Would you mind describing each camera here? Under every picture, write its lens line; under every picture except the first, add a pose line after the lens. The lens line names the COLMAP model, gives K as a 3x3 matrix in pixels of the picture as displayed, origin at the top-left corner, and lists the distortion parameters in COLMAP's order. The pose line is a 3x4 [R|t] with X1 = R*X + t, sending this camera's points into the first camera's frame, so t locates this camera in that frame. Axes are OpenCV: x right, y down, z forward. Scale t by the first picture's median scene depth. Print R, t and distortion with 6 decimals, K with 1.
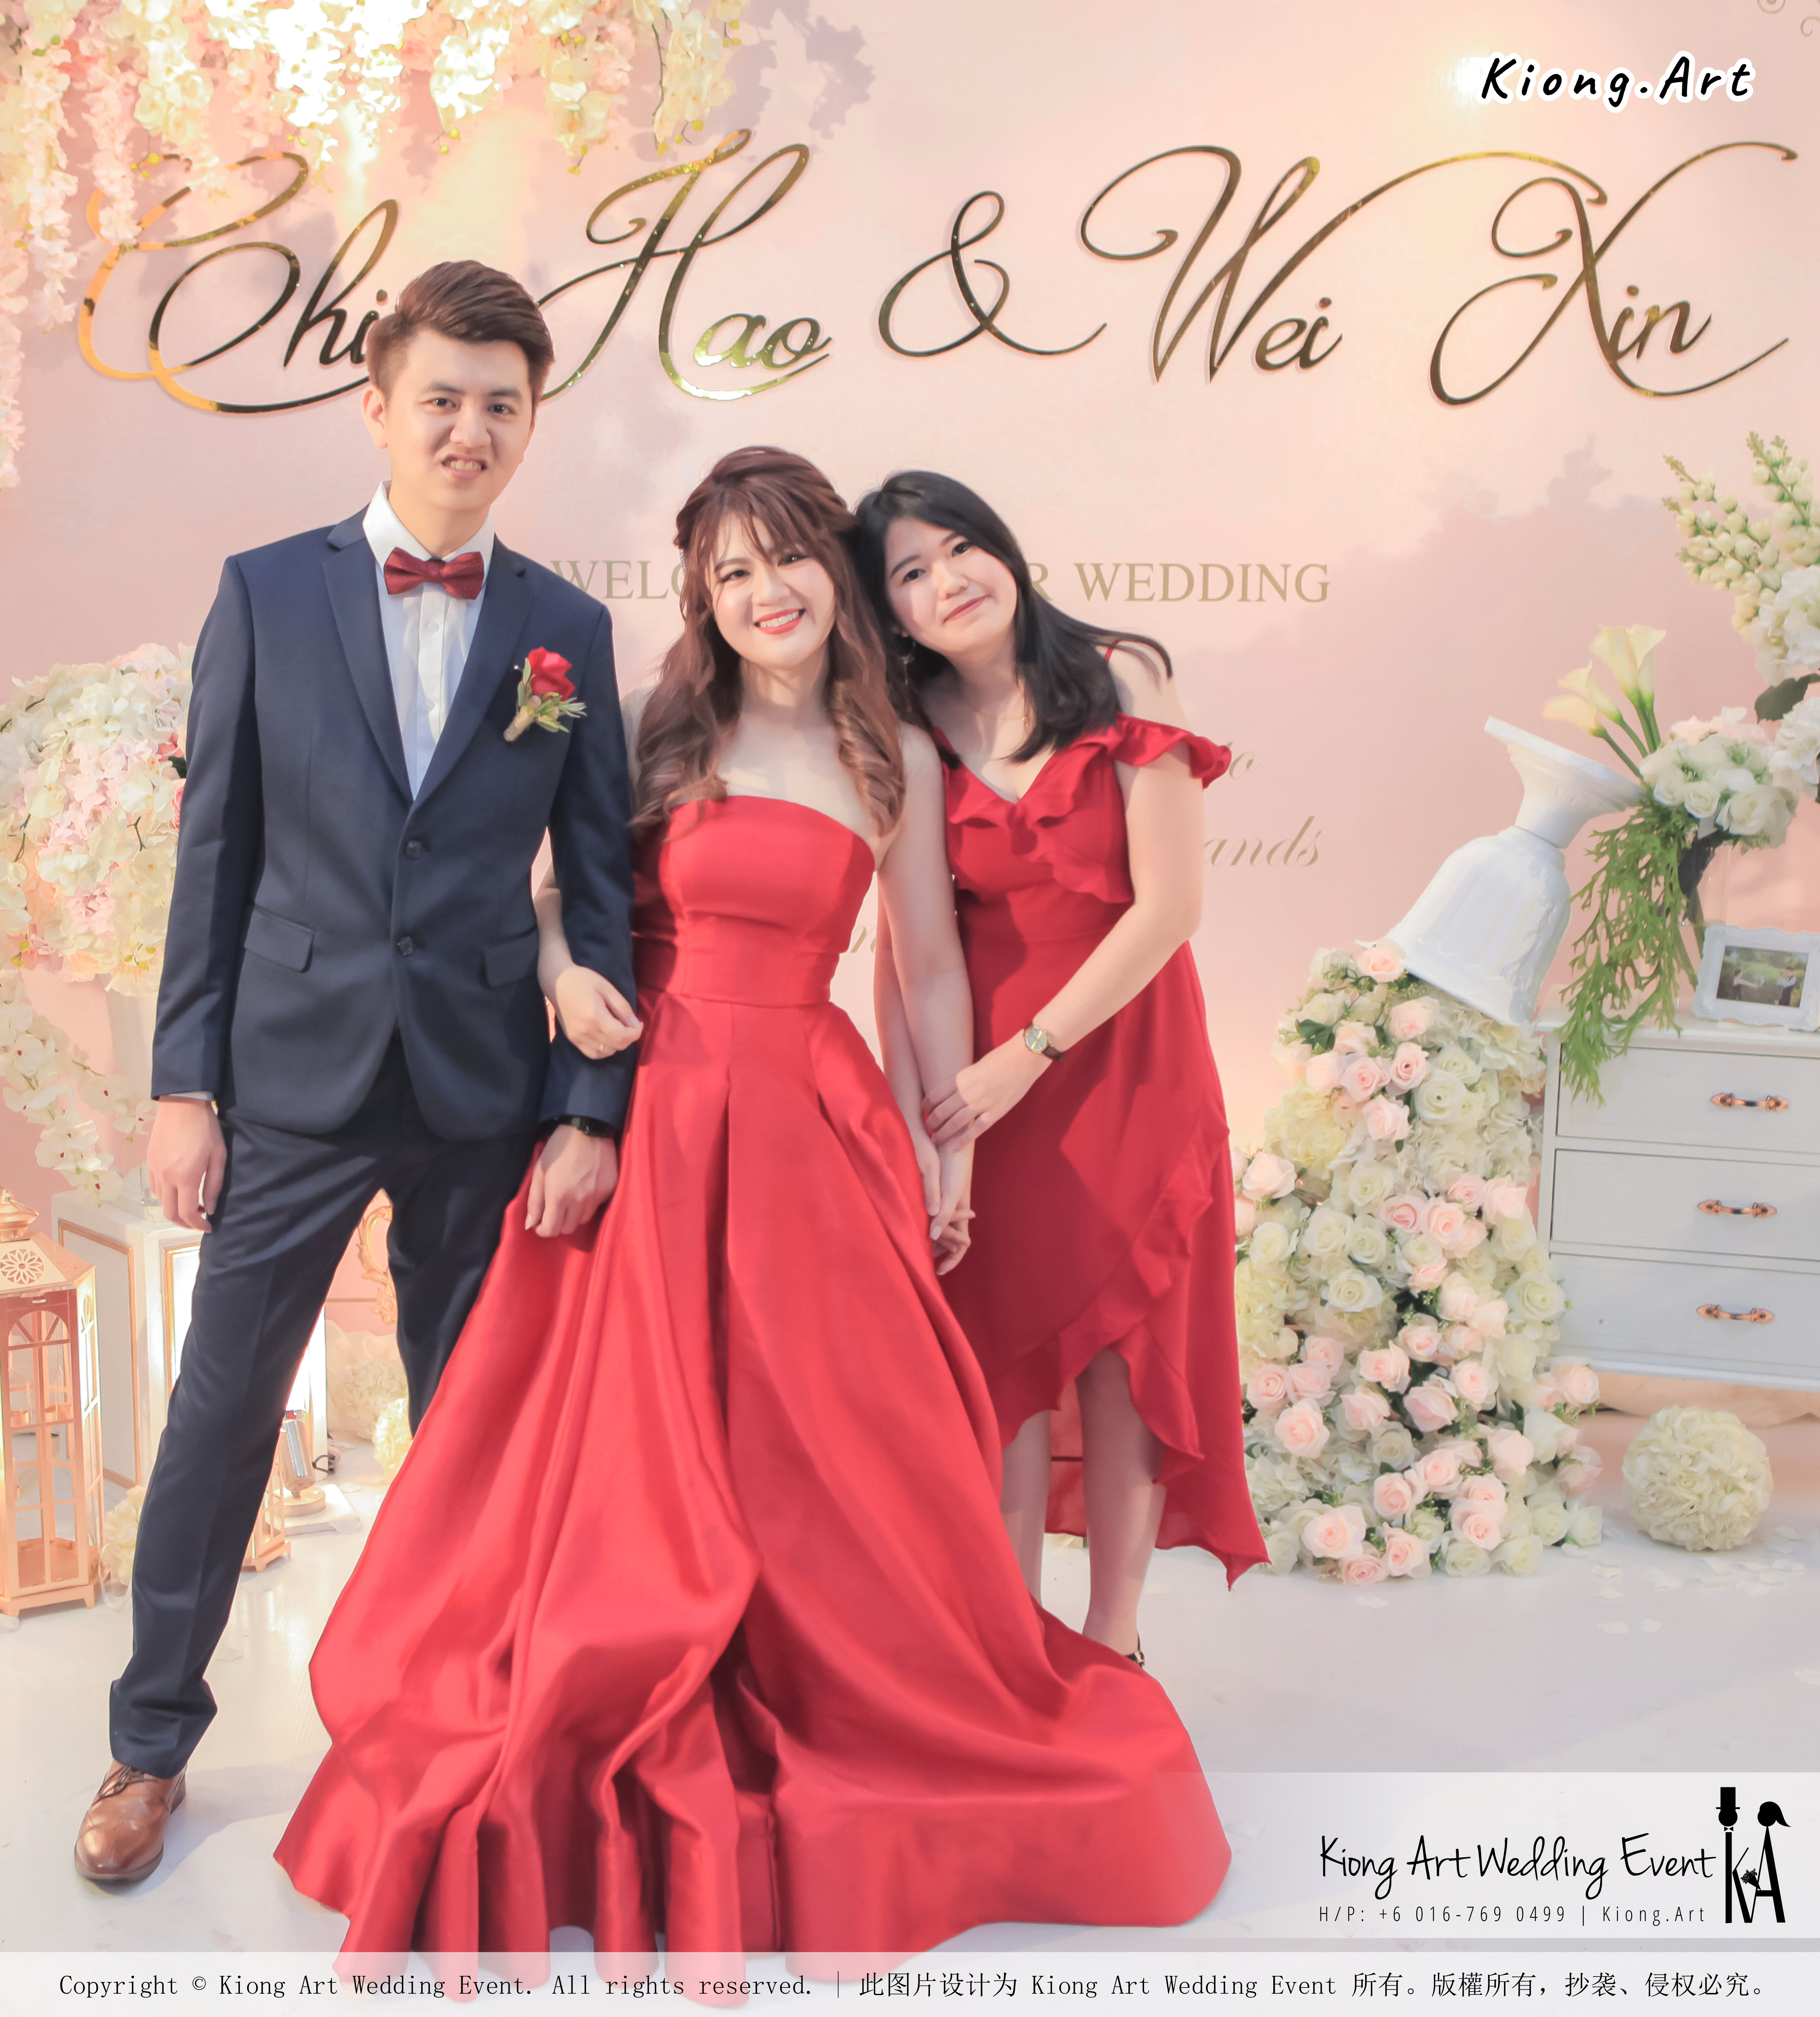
lens RADIAL K [[2824.2, 0, 779.3], [0, 2824.2, 1033.1], [0, 0, 1]] dist [-0.094016, 0.145600]
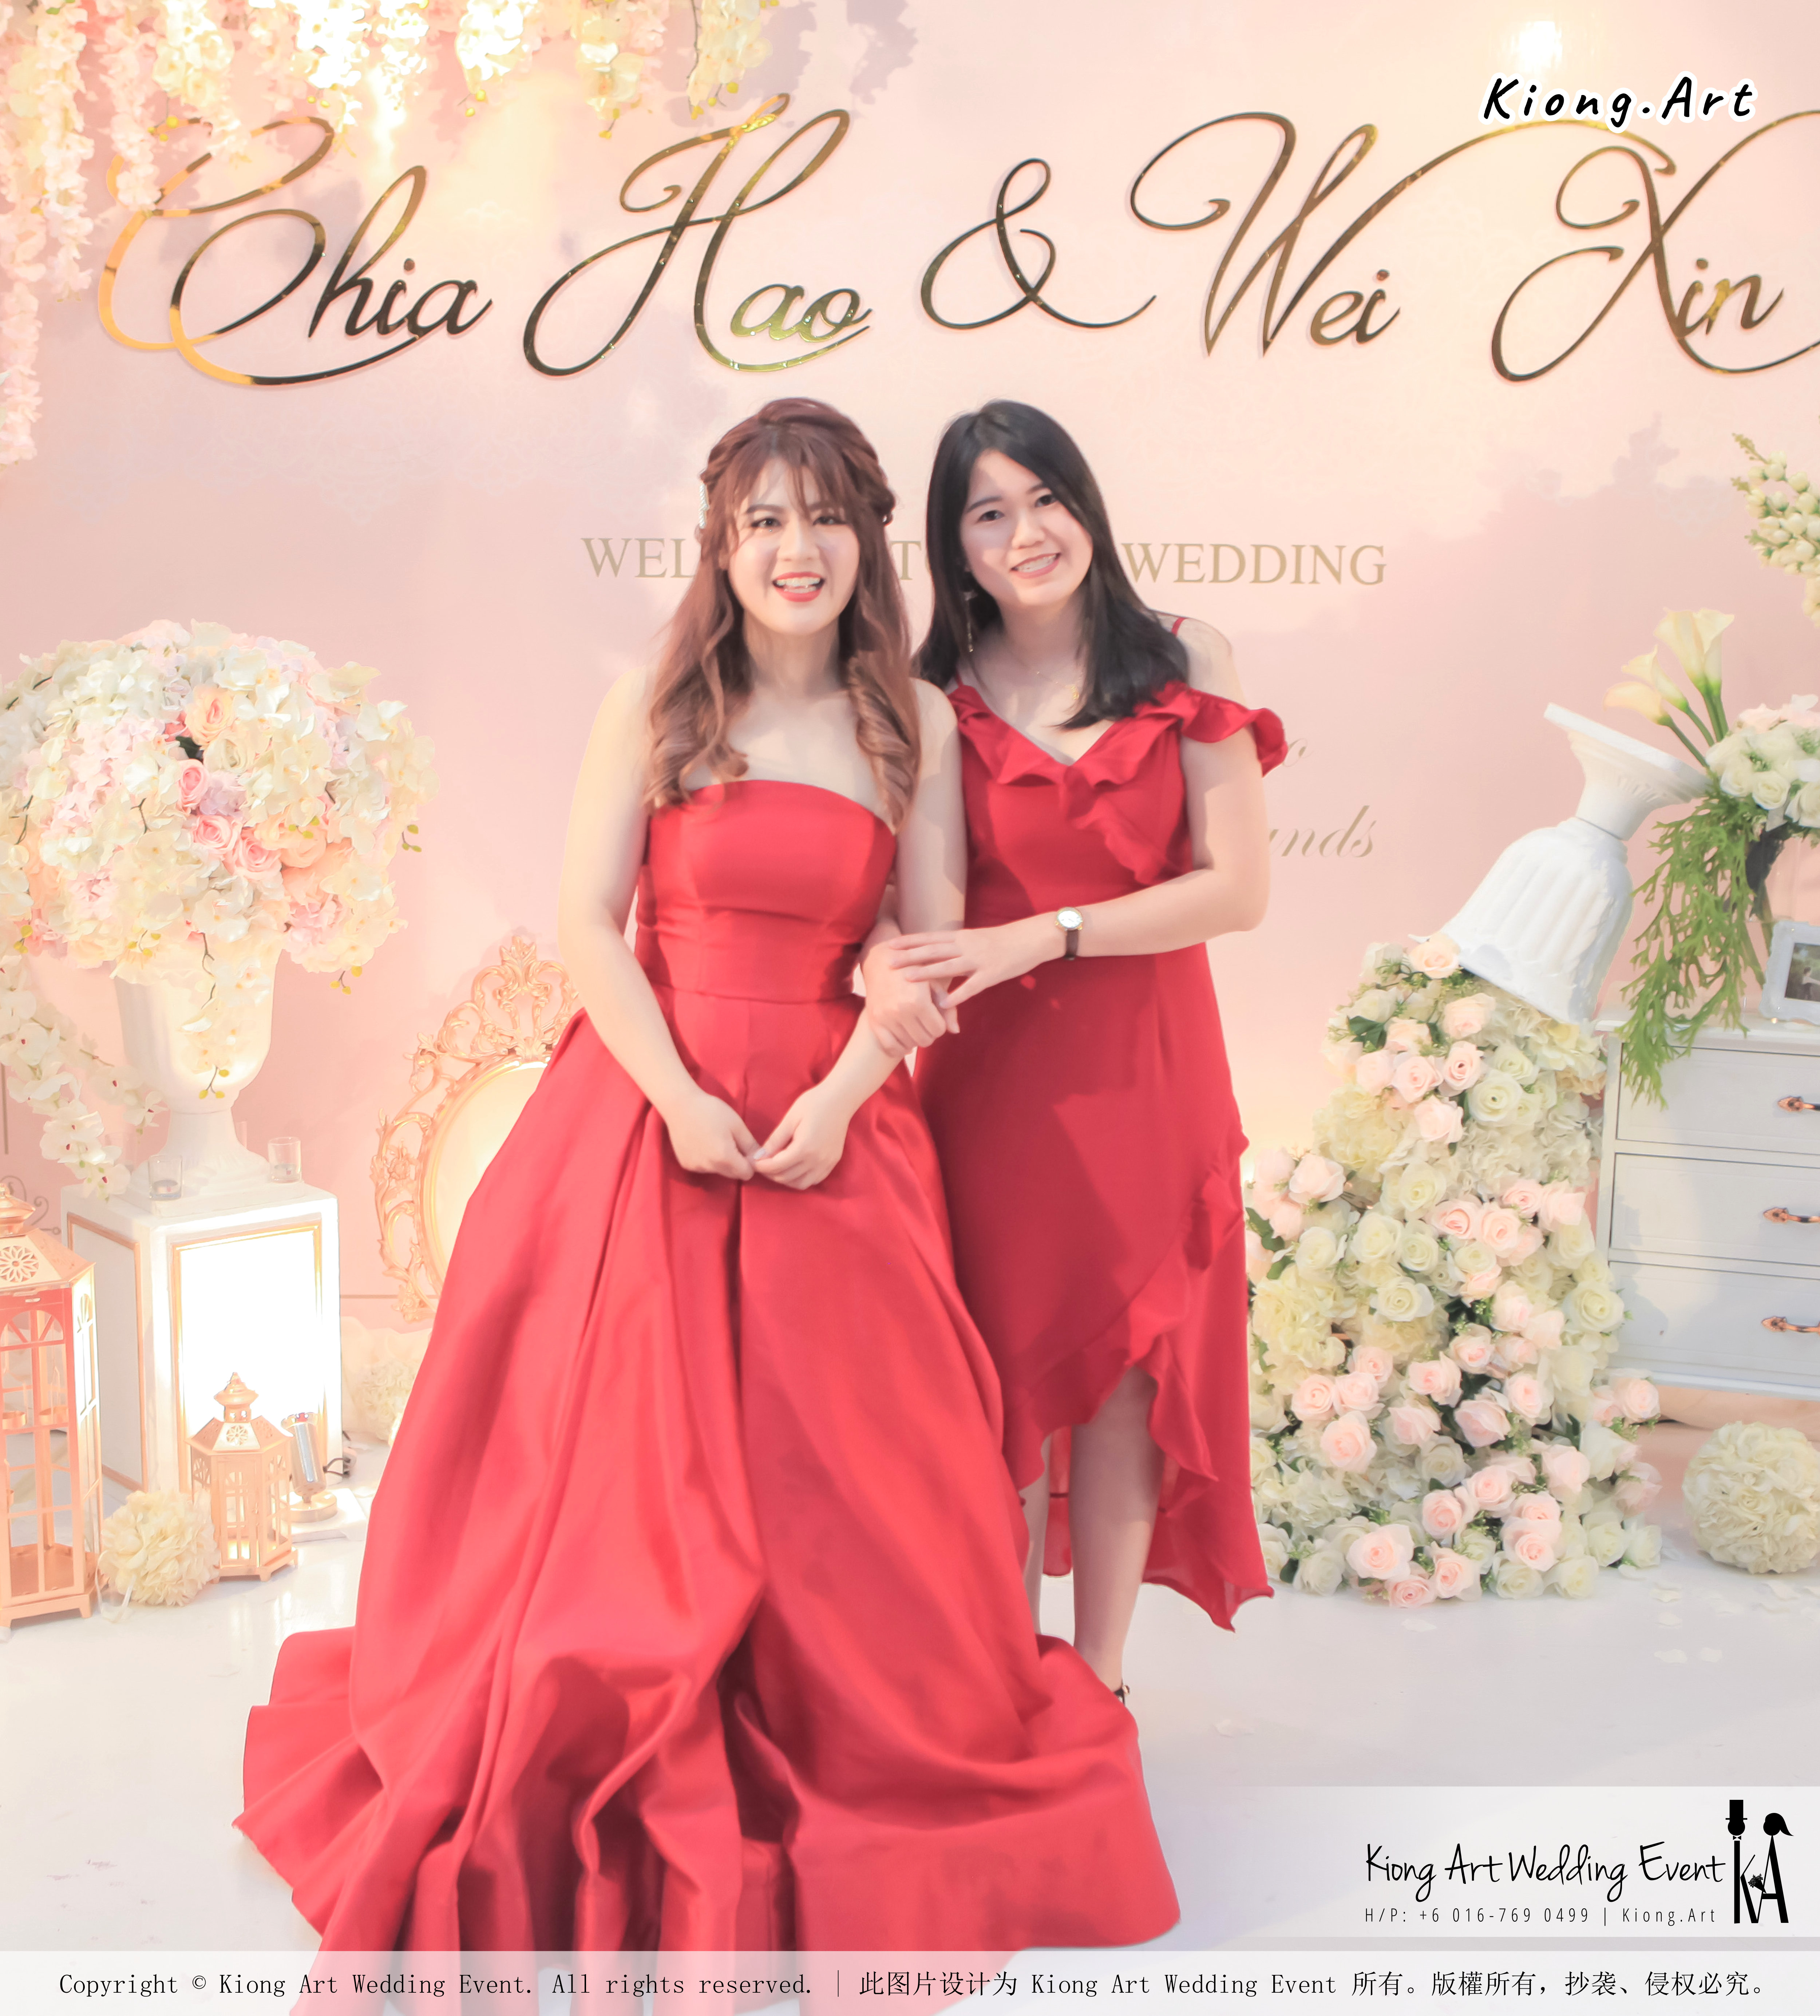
lens RADIAL K [[2762.2, 0, 817.8], [0, 2762.2, 1018.5], [0, 0, 1]] dist [-0.095695, 0.133530]
pose [[0.999853, 0.007019, -0.015618, 0.017728], [-0.007027, 0.999975, -0.000436, -0.002343], [0.015614, 0.000545, 0.999878, 0.056294]]
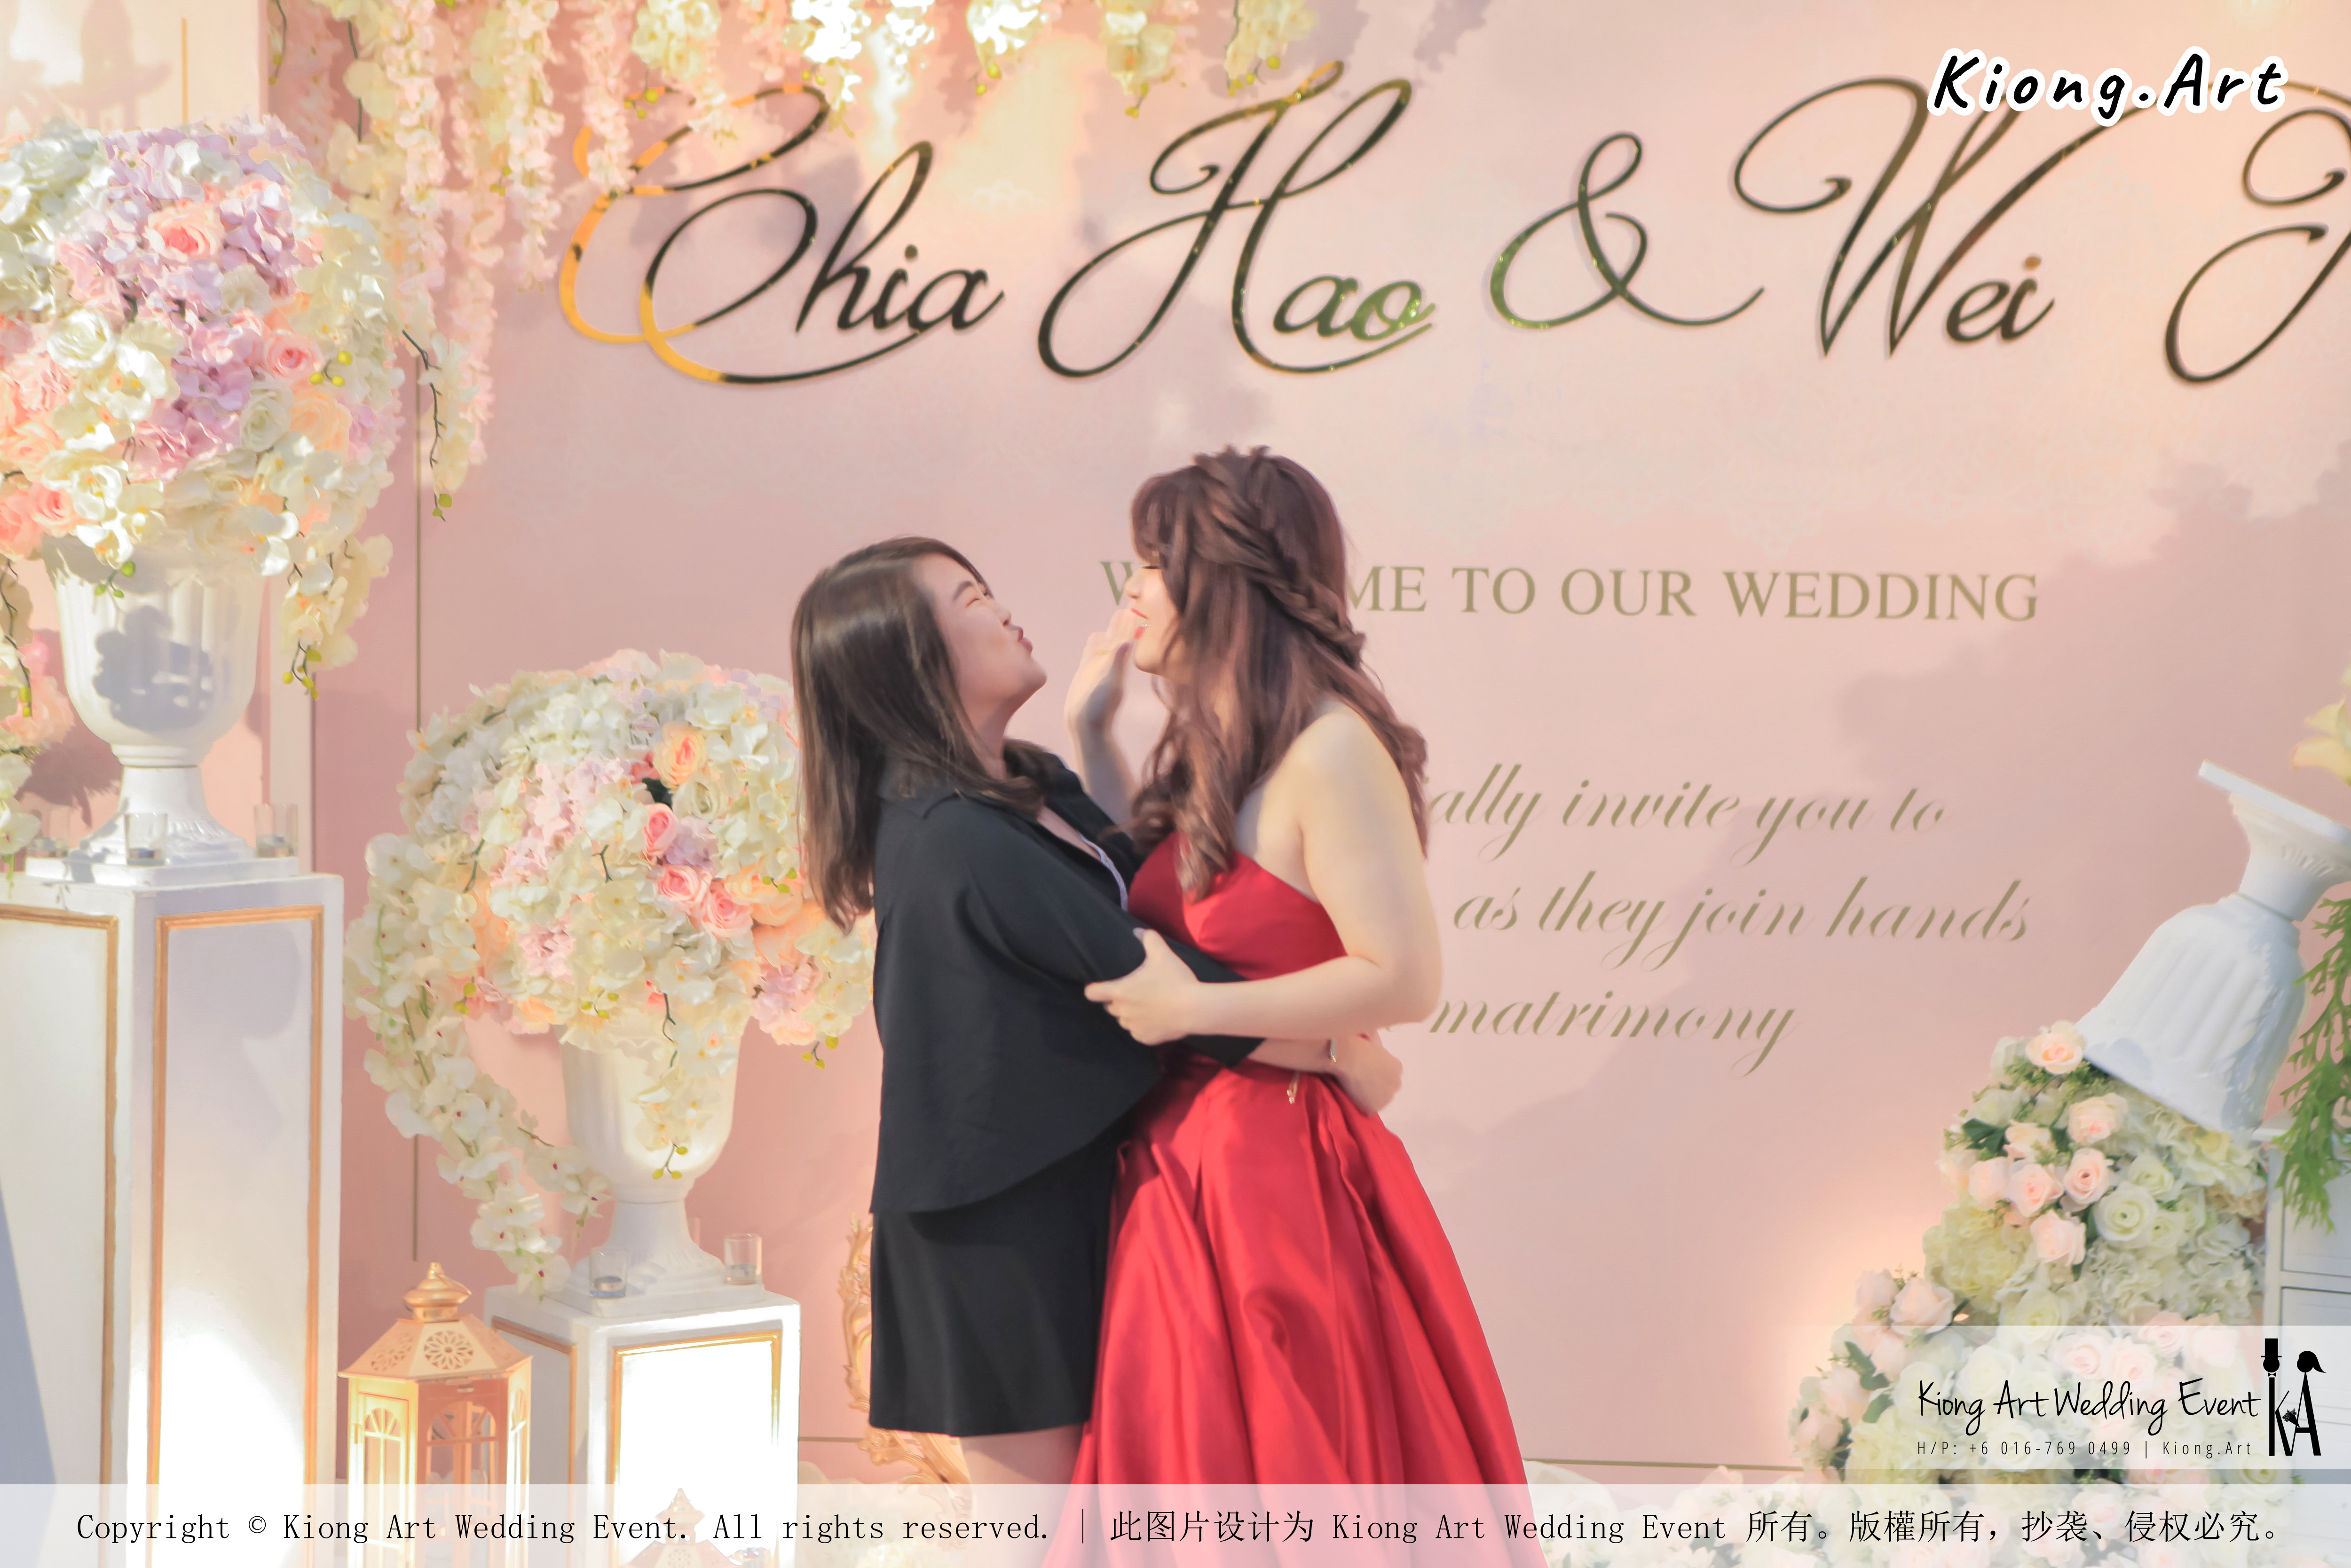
lens RADIAL K [[4308.5, 0, 1175.5], [0, 4308.5, 784.0], [0, 0, 1]] dist [0.159195, -0.044163]
pose [[0.994694, 0.018855, -0.101131, 0.081358], [-0.029399, 0.994163, -0.103802, 0.037094], [0.098583, 0.106224, 0.989443, -0.306329]]
